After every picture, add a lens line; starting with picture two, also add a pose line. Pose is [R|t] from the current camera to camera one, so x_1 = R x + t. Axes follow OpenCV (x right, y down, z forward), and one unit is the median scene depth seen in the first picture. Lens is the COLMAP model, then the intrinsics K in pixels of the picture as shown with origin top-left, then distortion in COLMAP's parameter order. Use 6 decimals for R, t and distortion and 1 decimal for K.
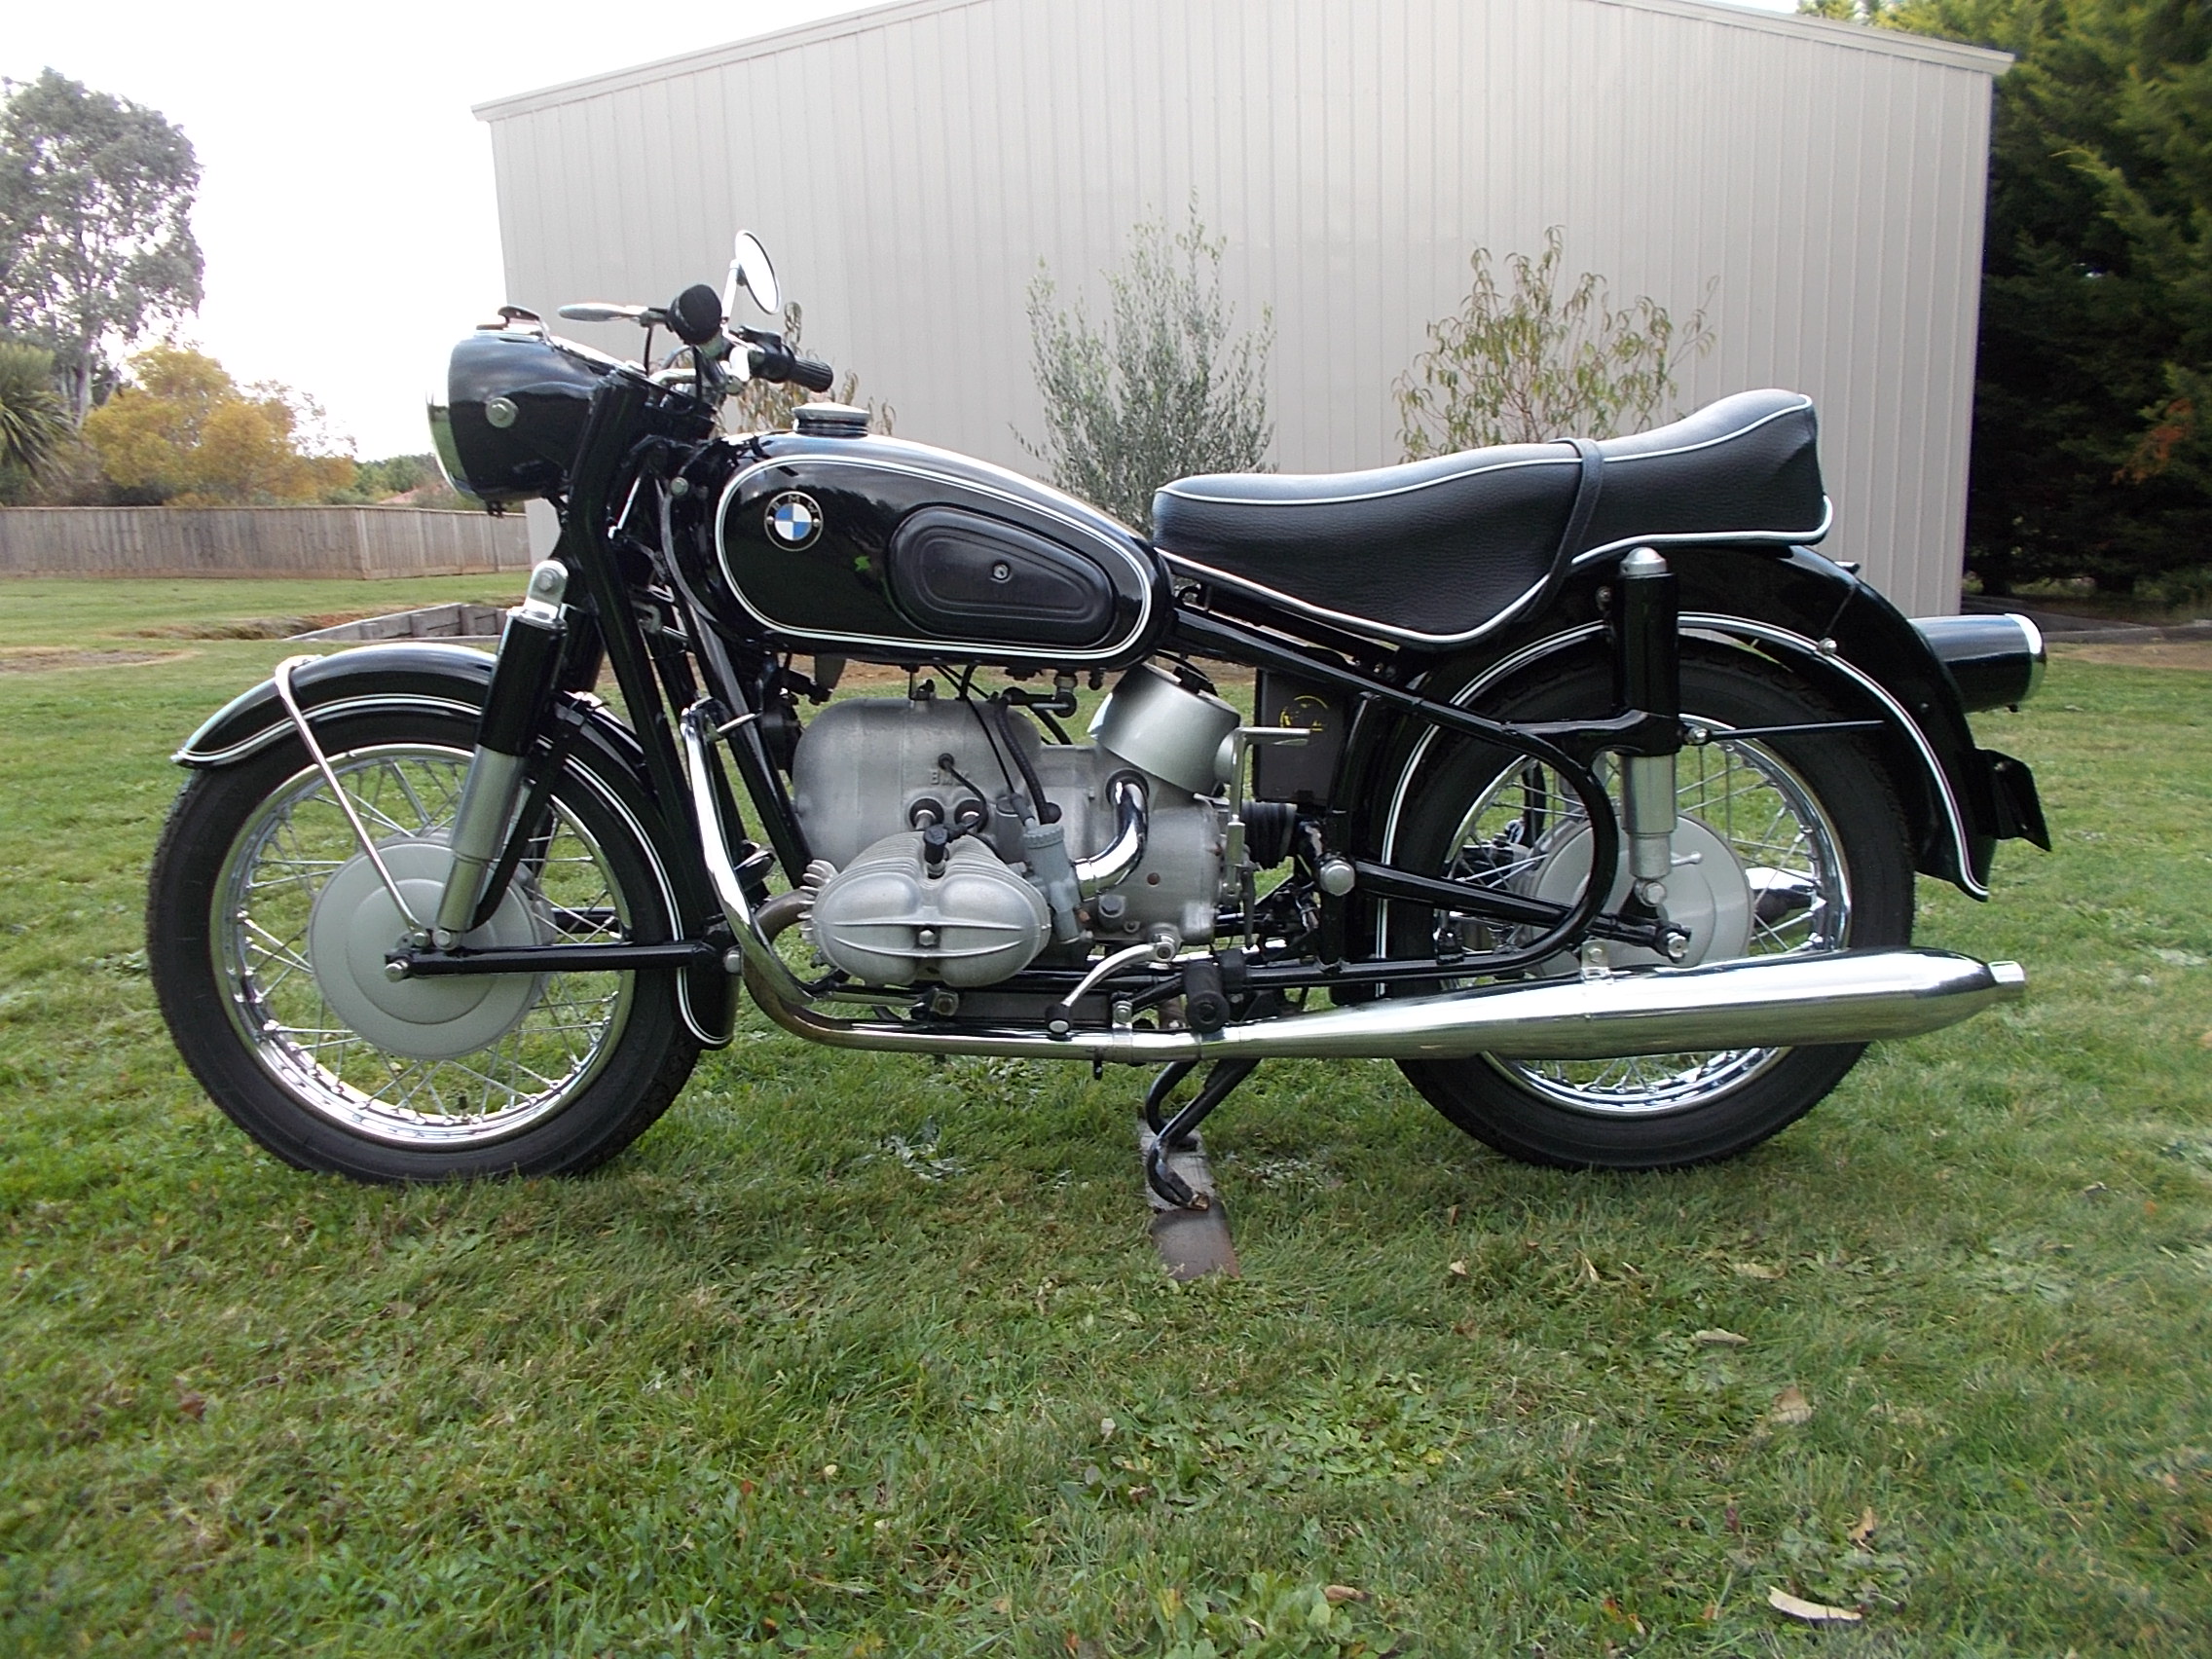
lens RADIAL K [[1633.6, 0, 1106.0], [0, 1633.6, 829.5], [0, 0, 1]] dist [0.004536, 0.049889]
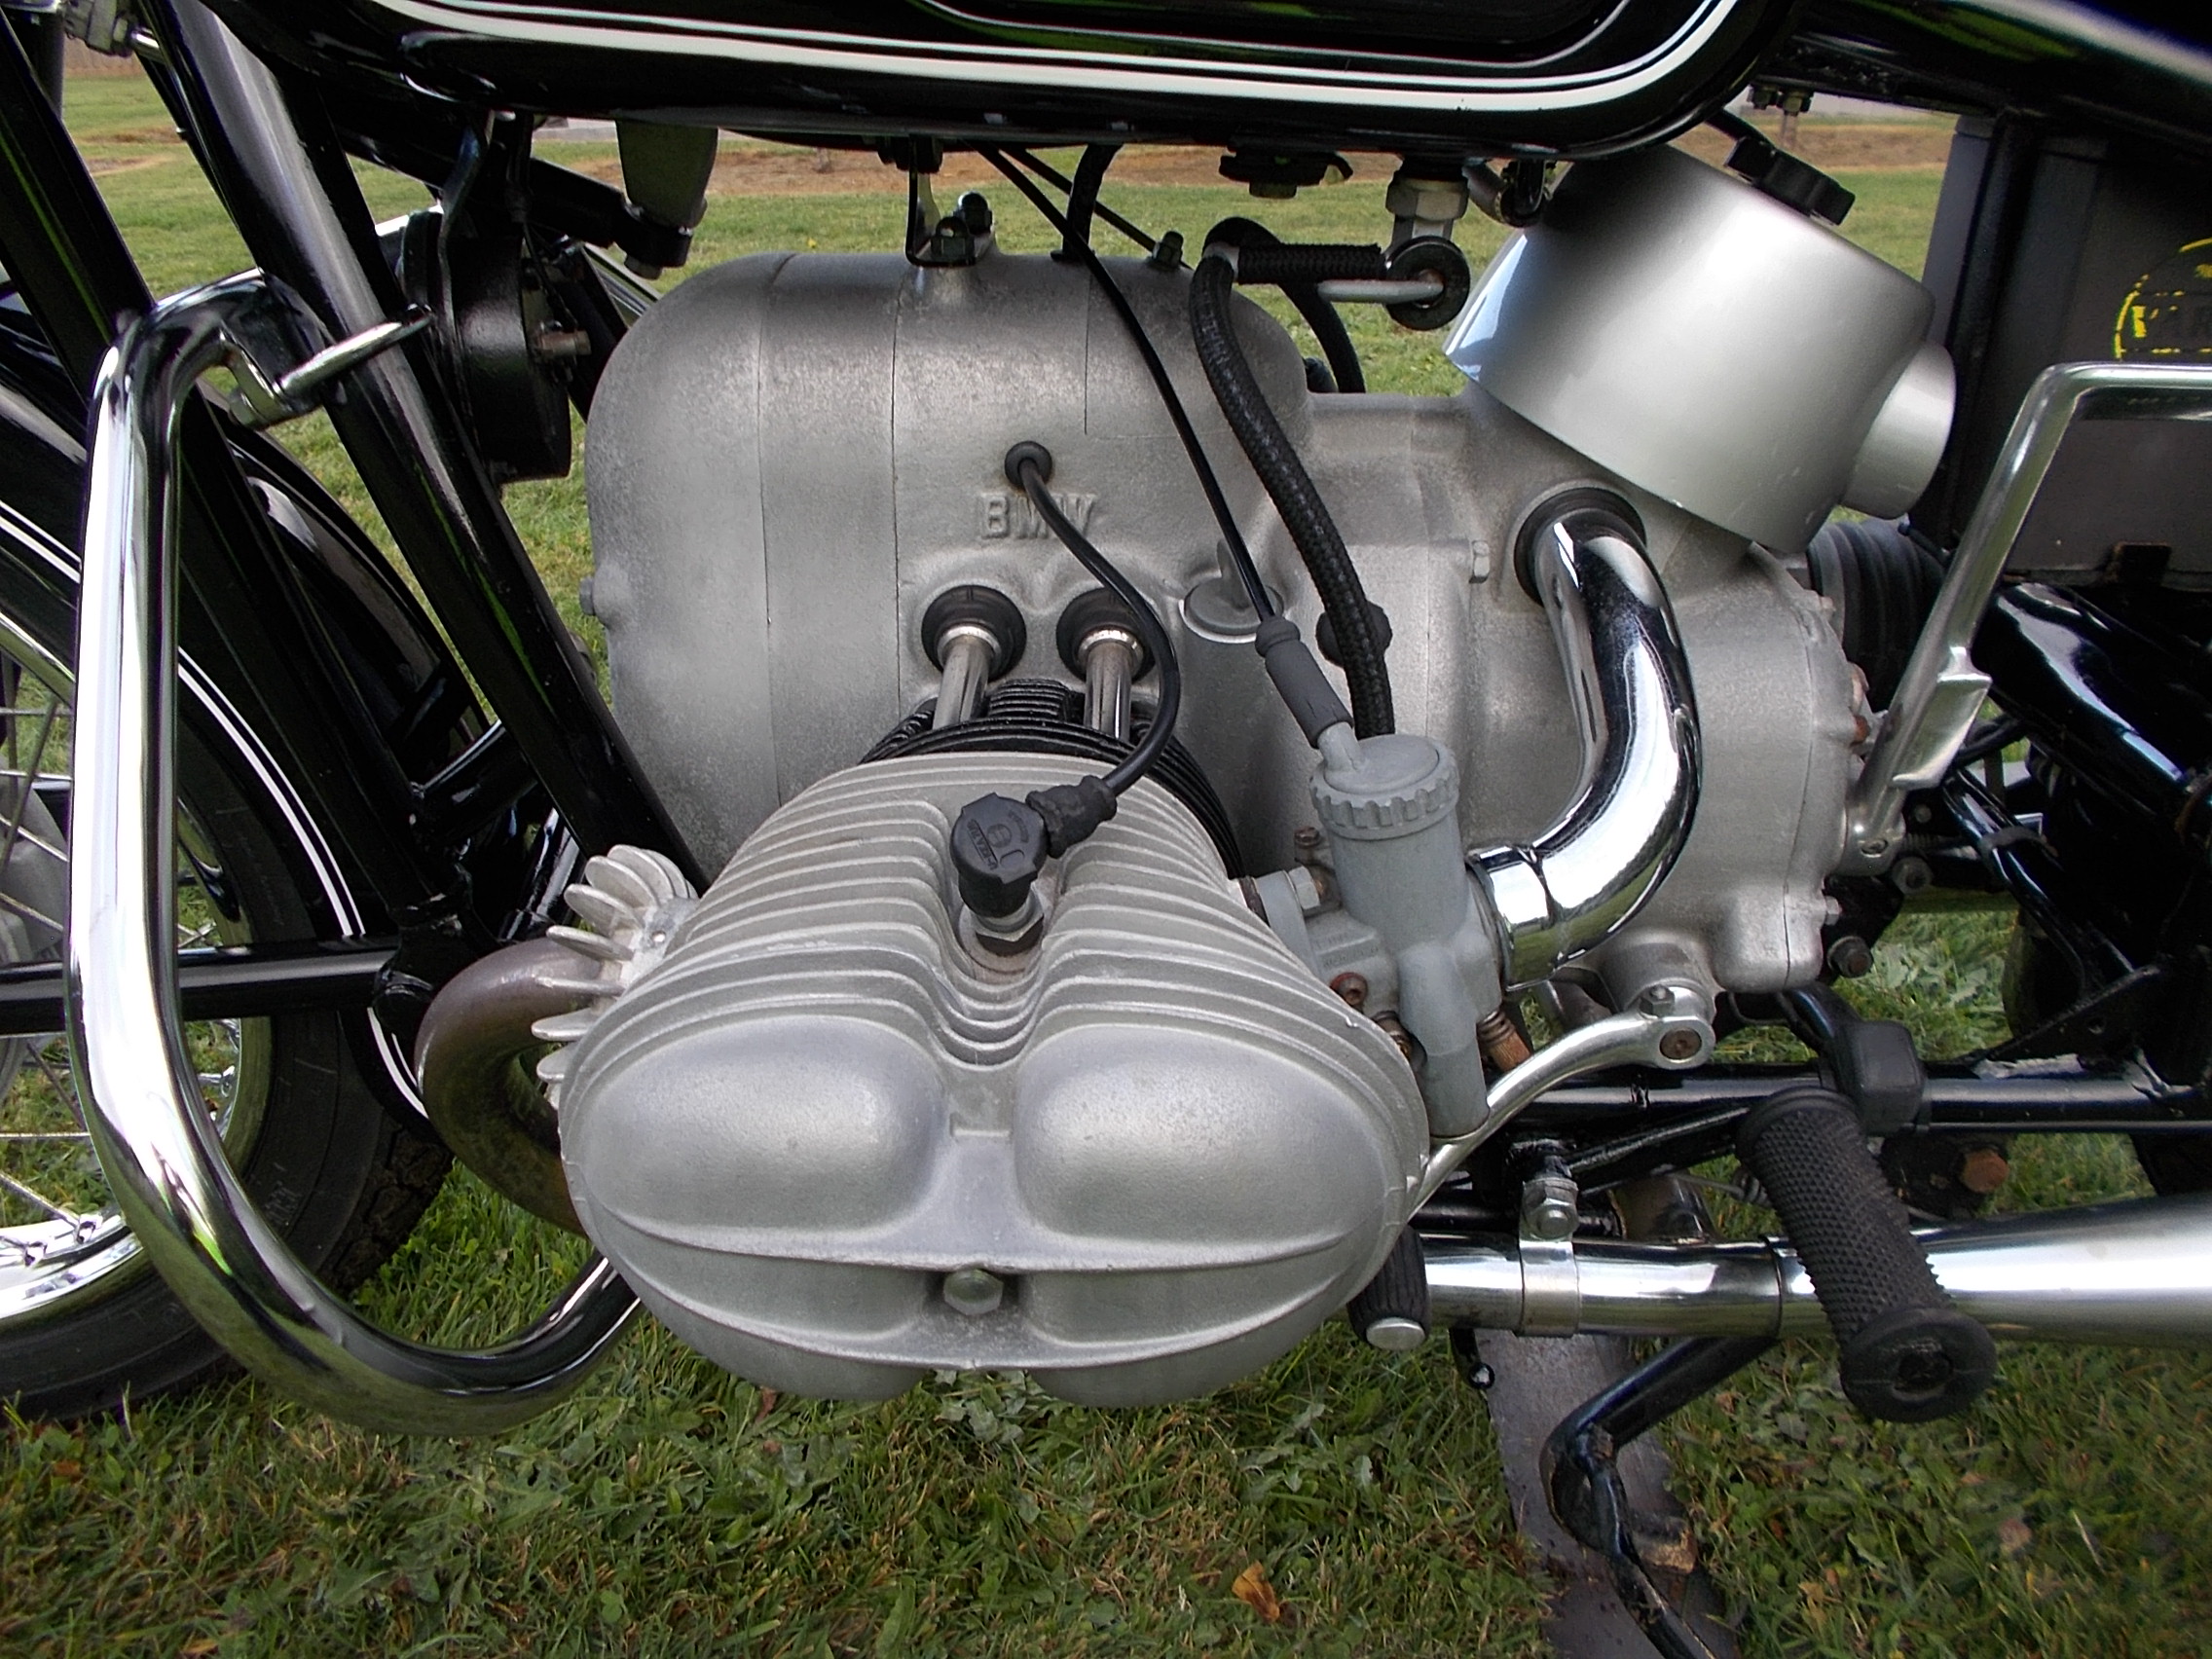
lens RADIAL K [[1841.6, 0, 1106.0], [0, 1841.6, 829.5], [0, 0, 1]] dist [-0.004500, -0.002315]
pose [[0.998605, 0.007670, -0.052249, -0.062754], [0.005425, 0.969261, 0.245975, -0.060355], [0.052530, -0.245915, 0.967867, 0.627429]]
